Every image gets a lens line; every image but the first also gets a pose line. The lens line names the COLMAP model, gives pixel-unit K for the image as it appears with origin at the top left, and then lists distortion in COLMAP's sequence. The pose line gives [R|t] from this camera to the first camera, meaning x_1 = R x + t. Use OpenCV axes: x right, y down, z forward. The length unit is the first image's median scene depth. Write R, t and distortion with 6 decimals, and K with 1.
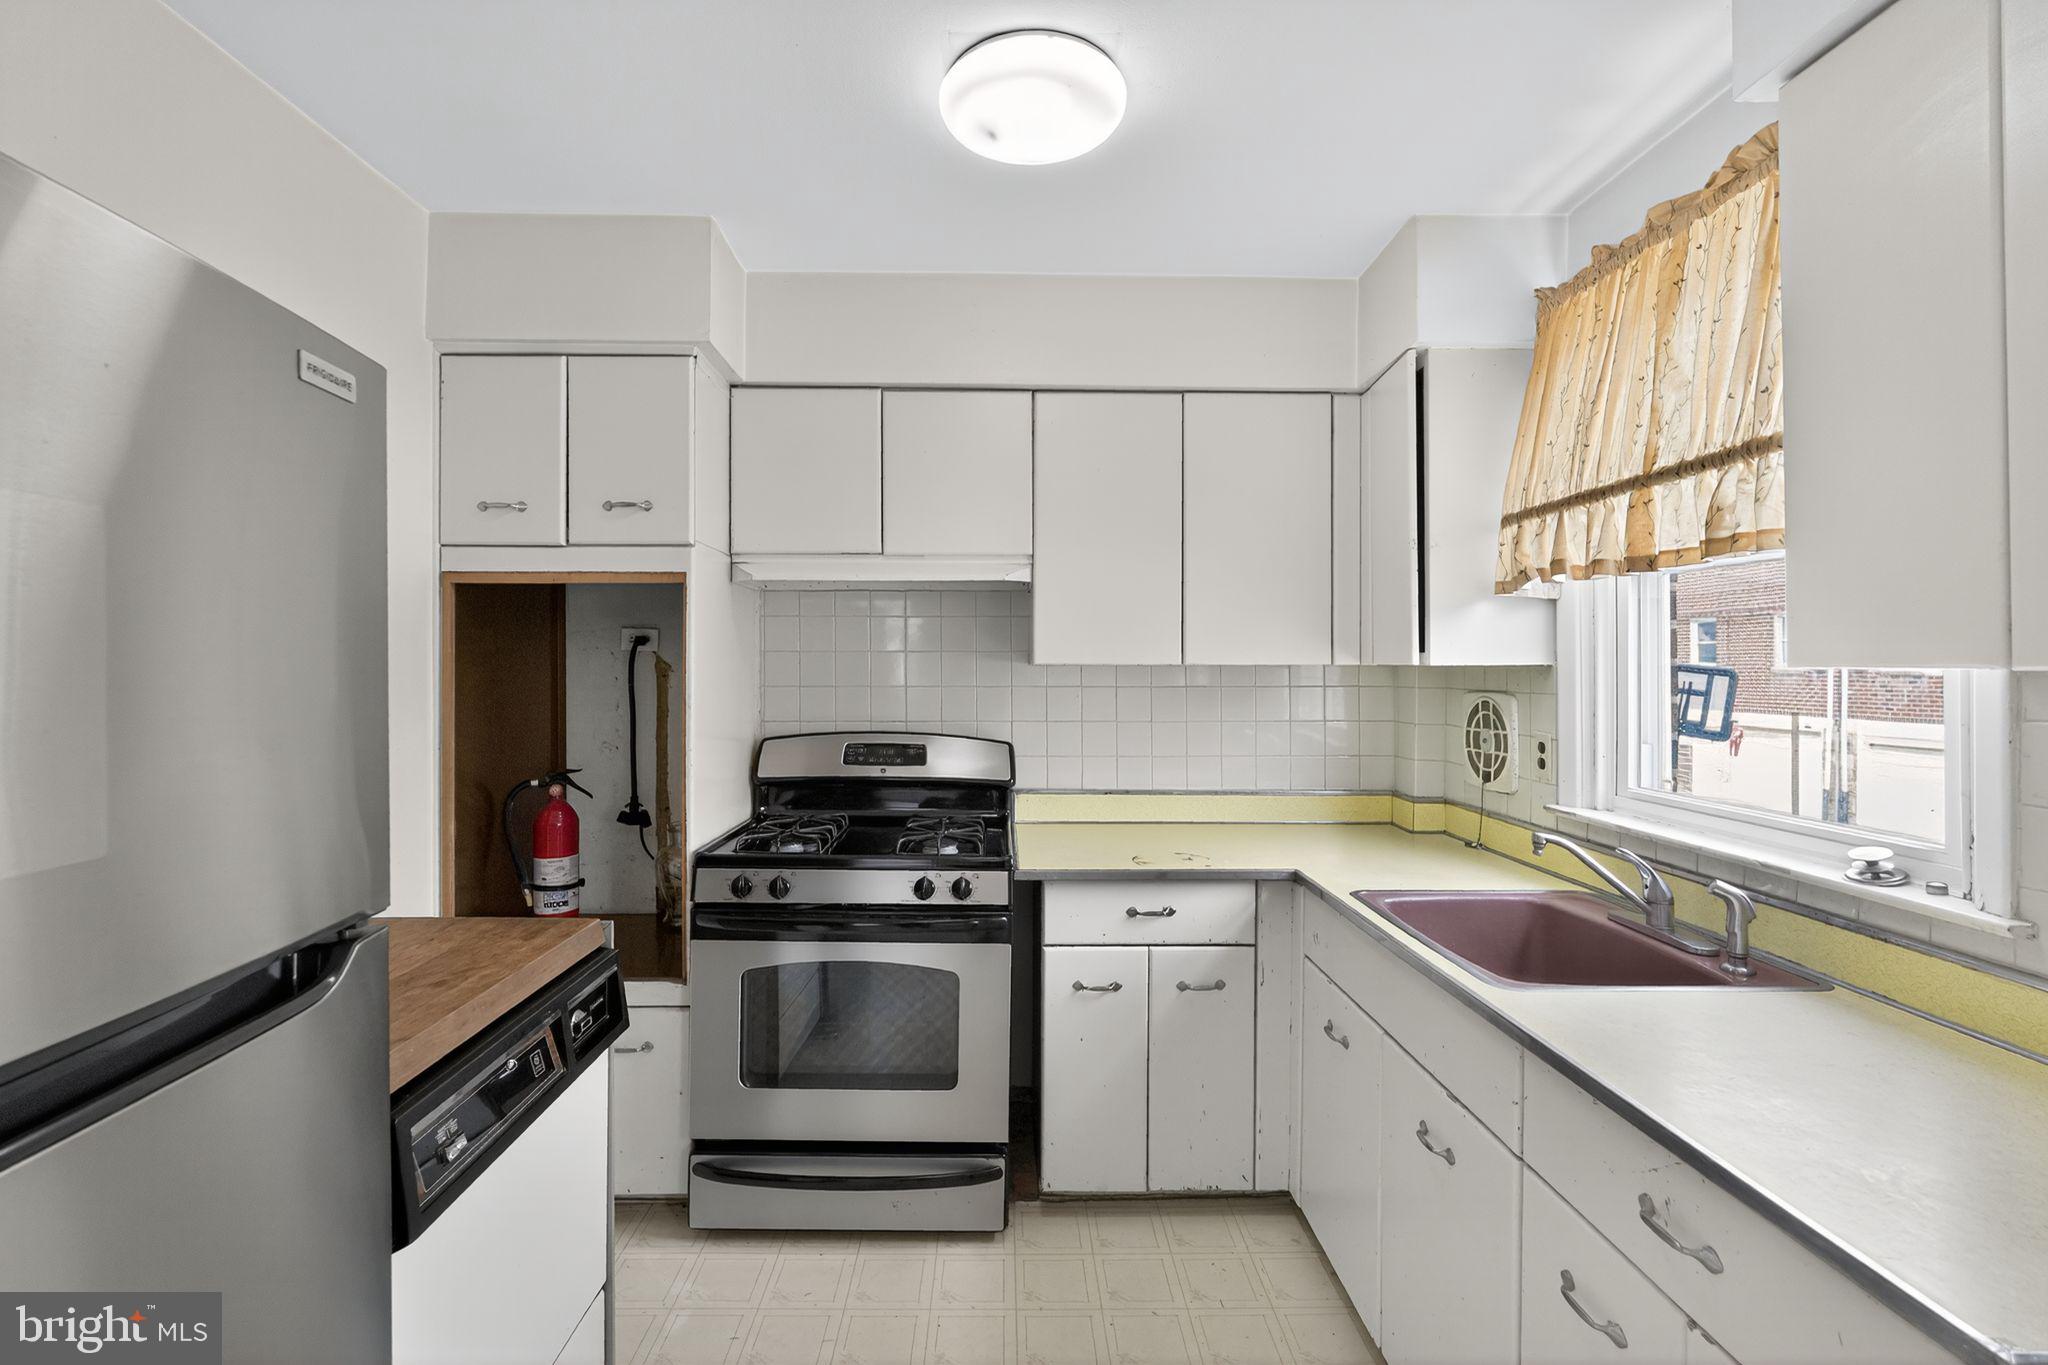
lens RADIAL K [[913.4, 0, 1010.0], [0, 913.4, 662.6], [0, 0, 1]] dist [-0.010757, 0.007085]
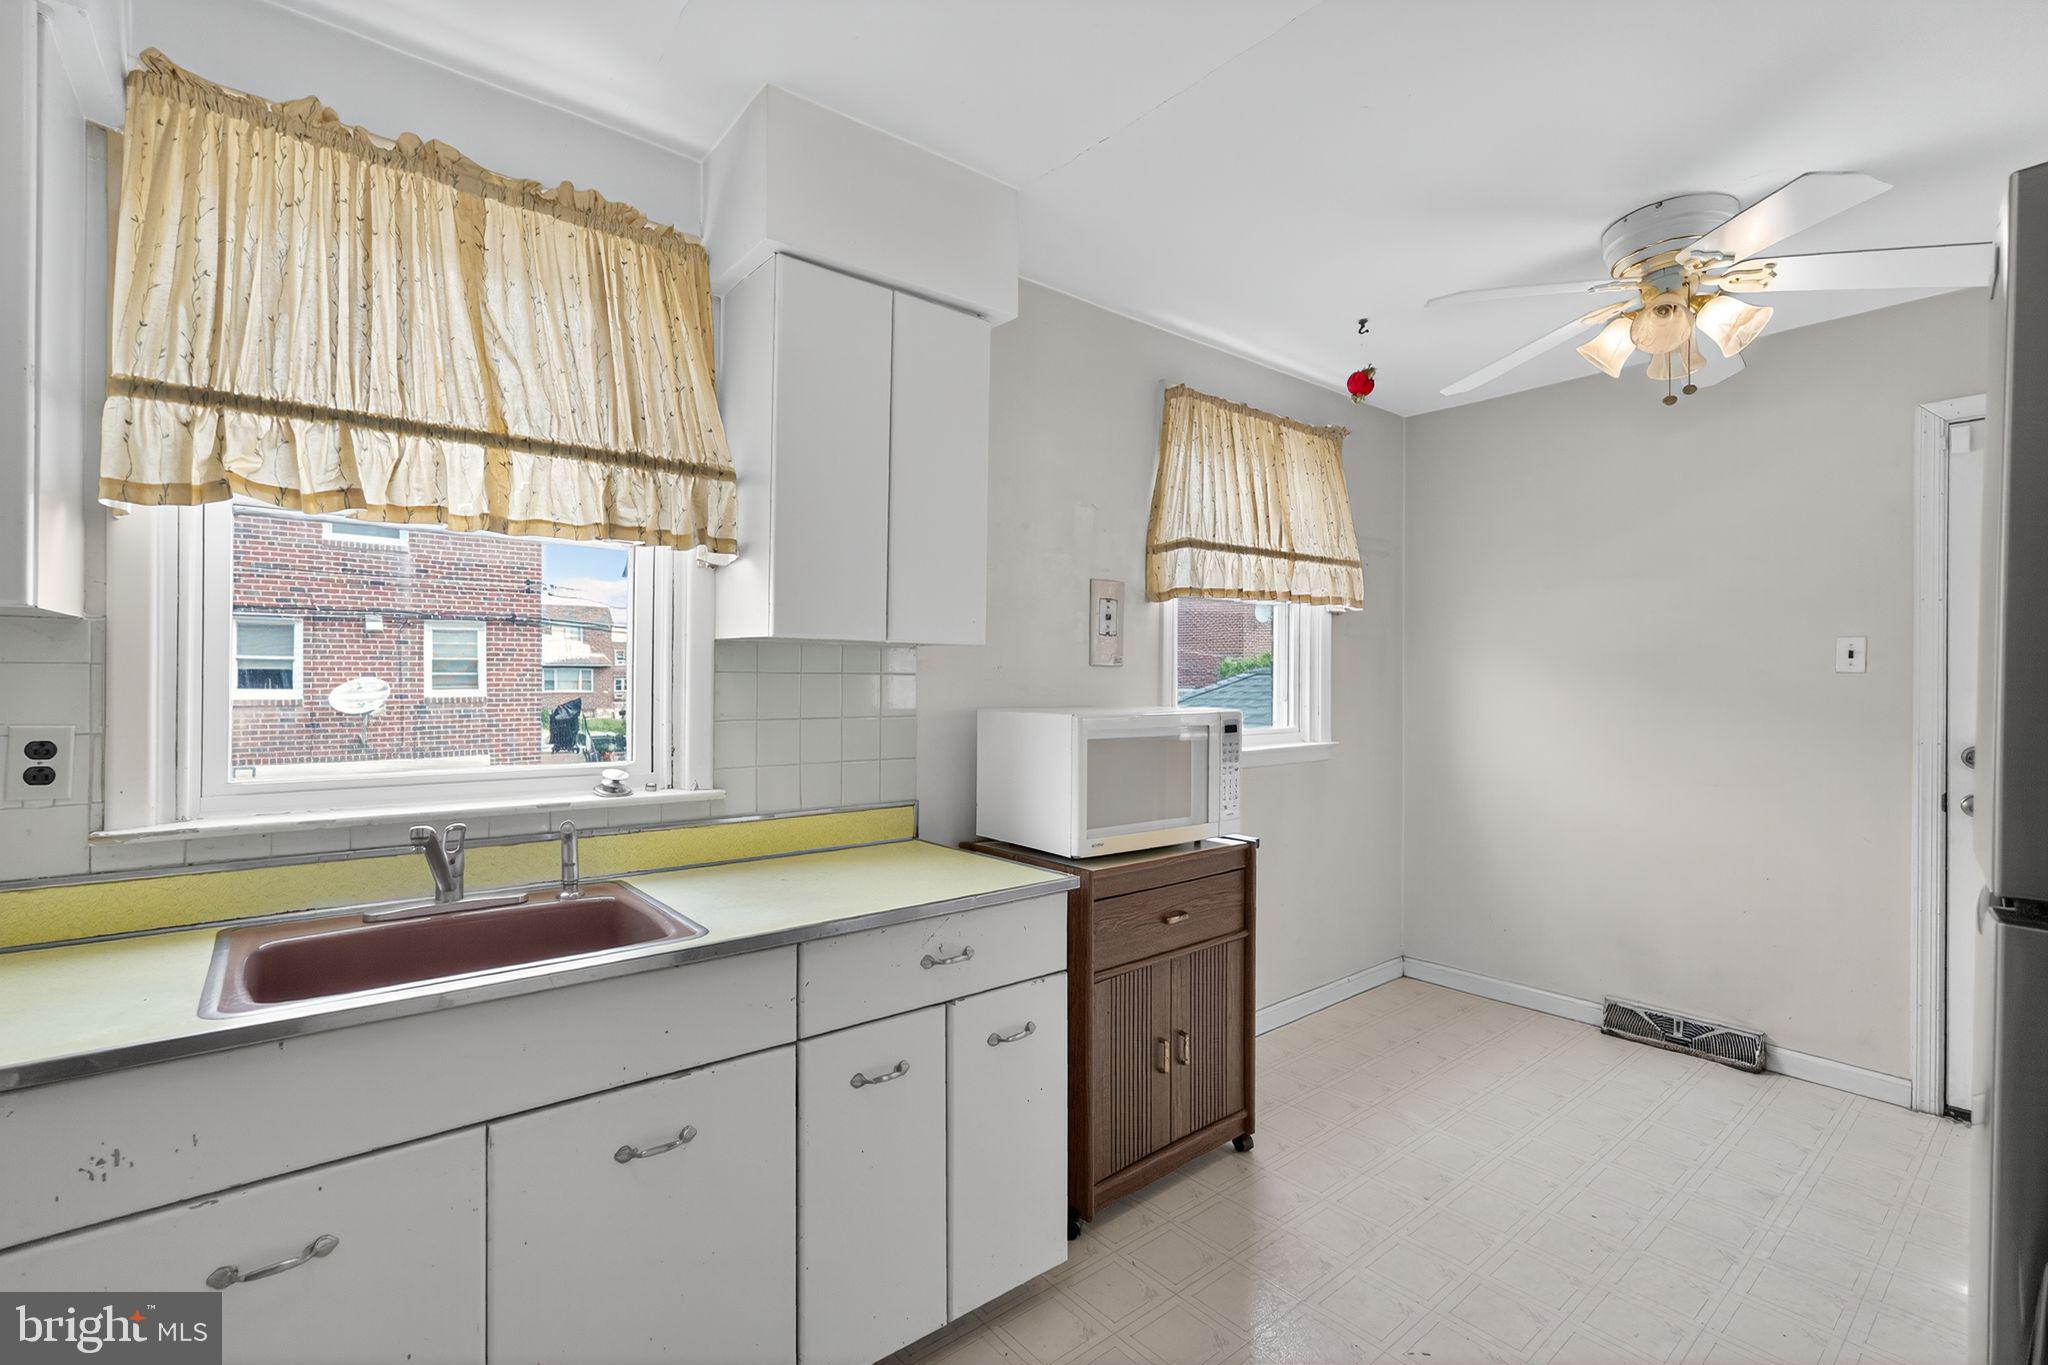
lens RADIAL K [[913.4, 0, 1021.9], [0, 913.4, 681.7], [0, 0, 1]] dist [-0.010757, 0.007085]
pose [[-0.630161, -0.002150, 0.776461, -0.315454], [-0.007194, 0.999969, -0.003069, 0.044302], [-0.776431, -0.007520, -0.630157, 0.876591]]
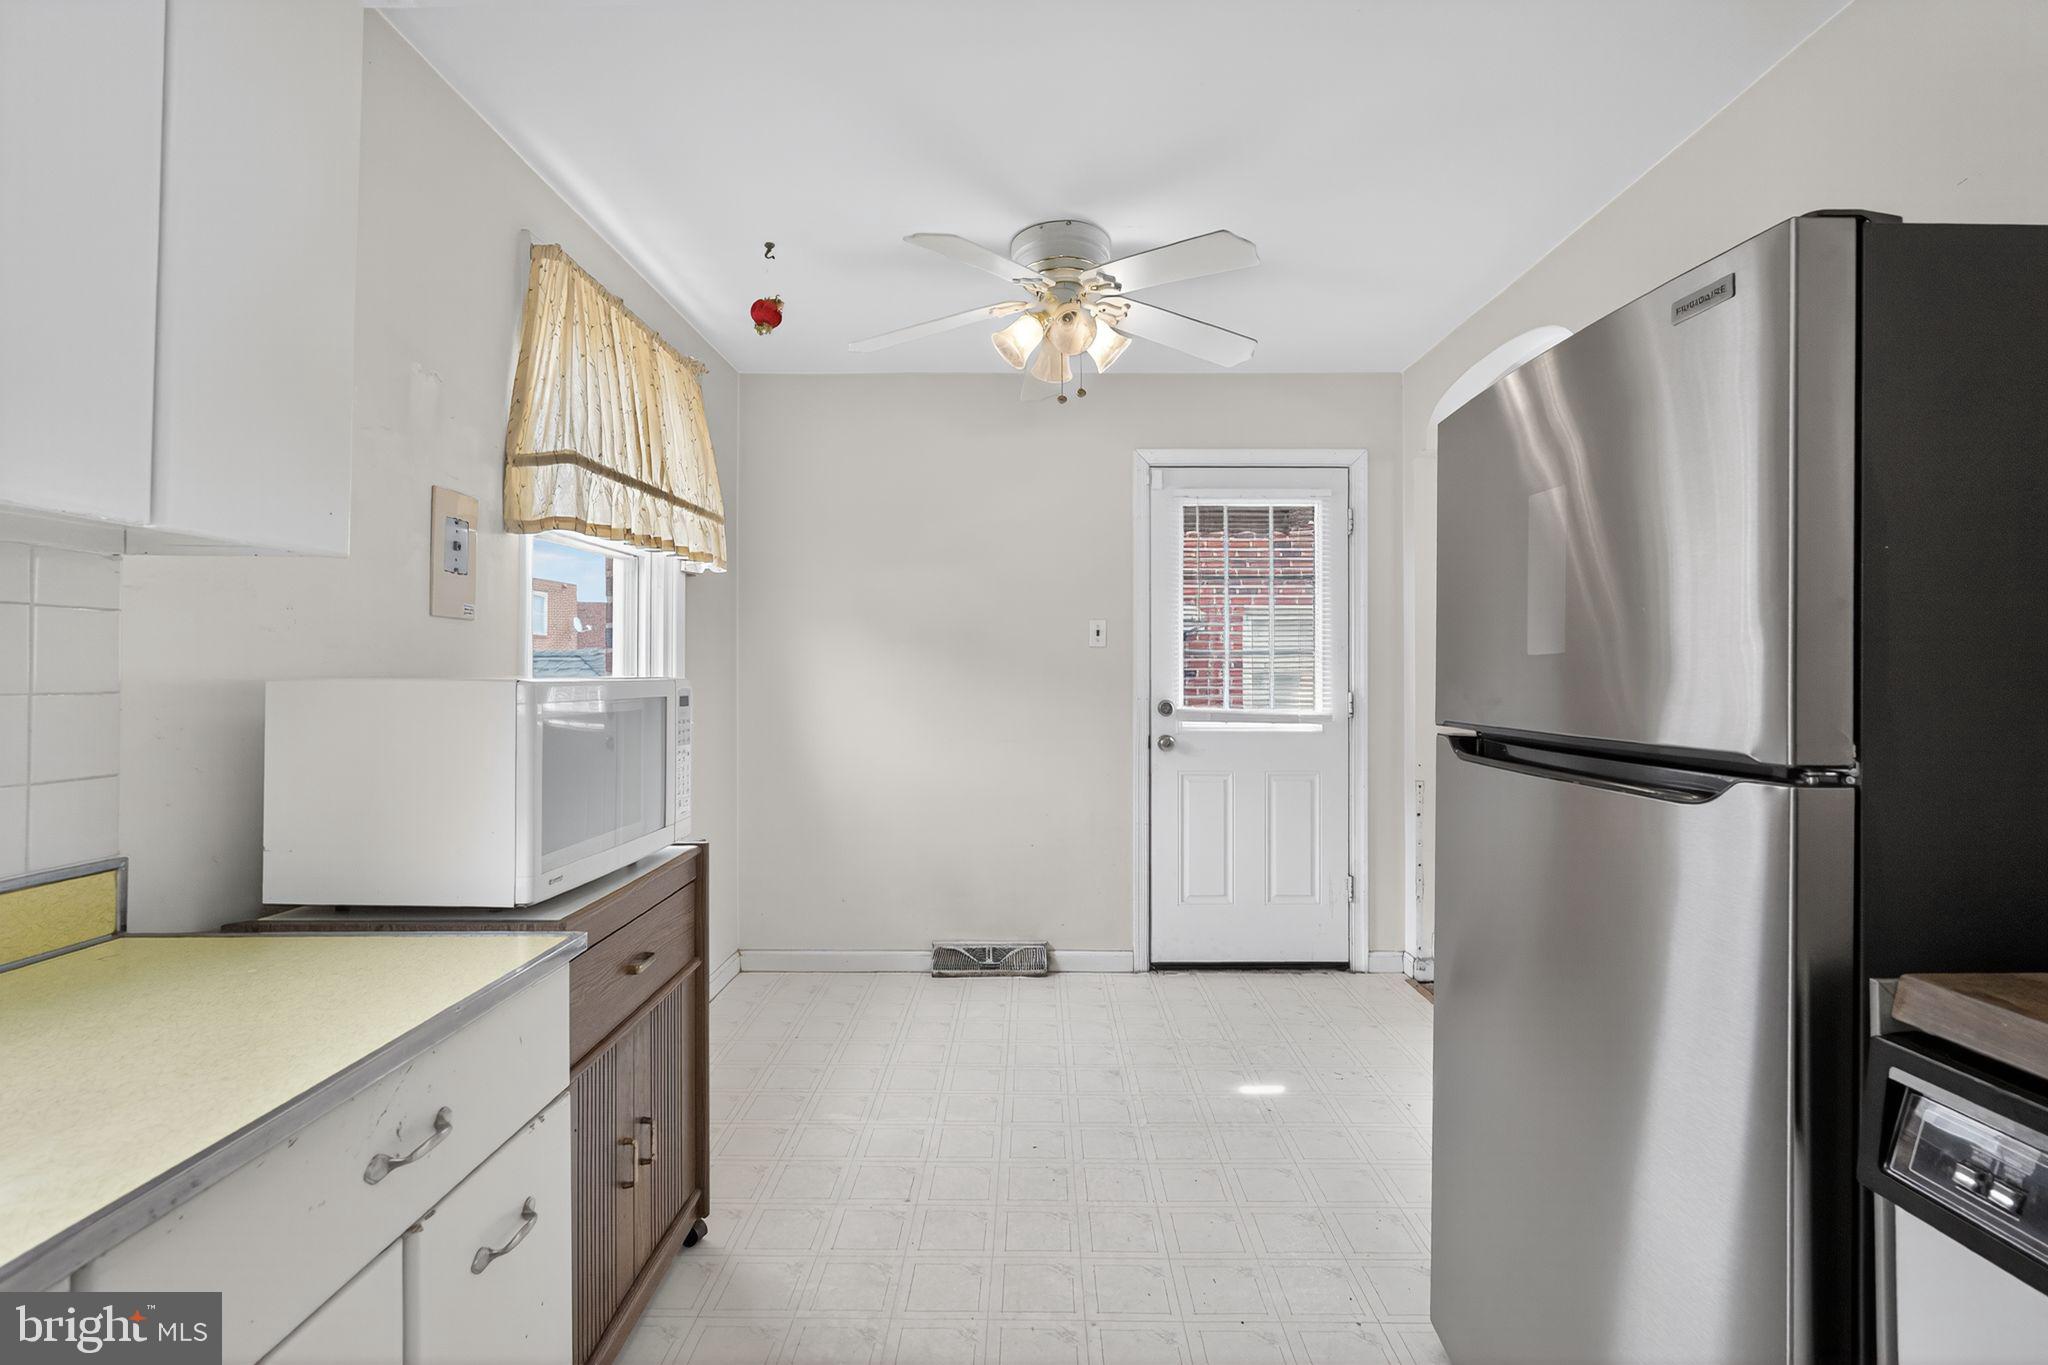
lens RADIAL K [[913.4, 0, 1017.7], [0, 913.4, 661.4], [0, 0, 1]] dist [-0.010757, 0.007085]
pose [[-0.999846, 0.001428, 0.017484, 0.054240], [0.001119, 0.999844, -0.017637, 0.074199], [-0.017506, -0.017615, -0.999692, 0.829810]]
